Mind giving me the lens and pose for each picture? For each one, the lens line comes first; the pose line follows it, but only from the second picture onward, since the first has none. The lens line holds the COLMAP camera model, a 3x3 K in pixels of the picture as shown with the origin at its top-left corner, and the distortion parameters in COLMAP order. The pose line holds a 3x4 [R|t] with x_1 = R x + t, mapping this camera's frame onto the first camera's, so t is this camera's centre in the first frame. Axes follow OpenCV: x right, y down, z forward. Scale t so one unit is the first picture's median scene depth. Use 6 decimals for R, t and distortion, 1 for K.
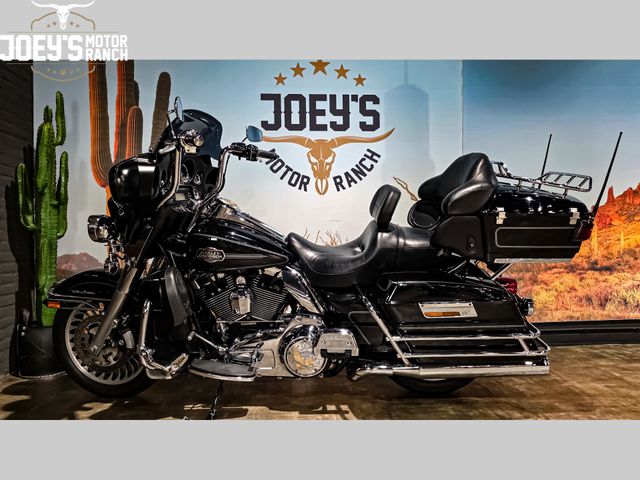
lens RADIAL K [[440.2, 0, 330.6], [0, 440.2, 229.0], [0, 0, 1]] dist [0.013607, -0.004919]
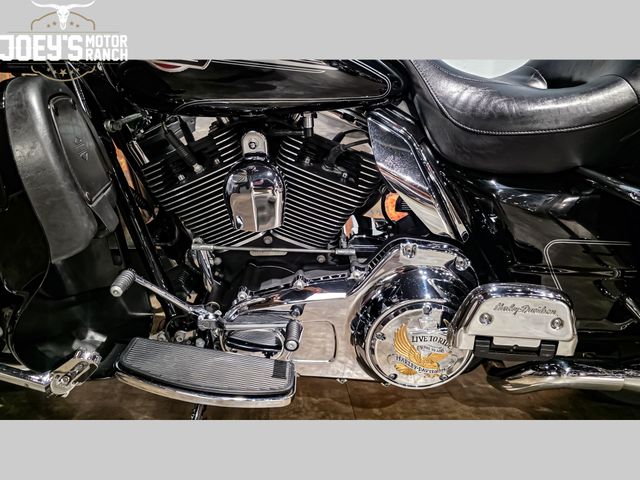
lens RADIAL K [[440.2, 0, 314.3], [0, 440.2, 239.2], [0, 0, 1]] dist [0.013607, -0.004919]
pose [[0.998921, 0.044259, 0.014049, -0.103129], [-0.046240, 0.975805, 0.213695, 0.076019], [-0.004251, -0.214114, 0.976799, 0.410284]]
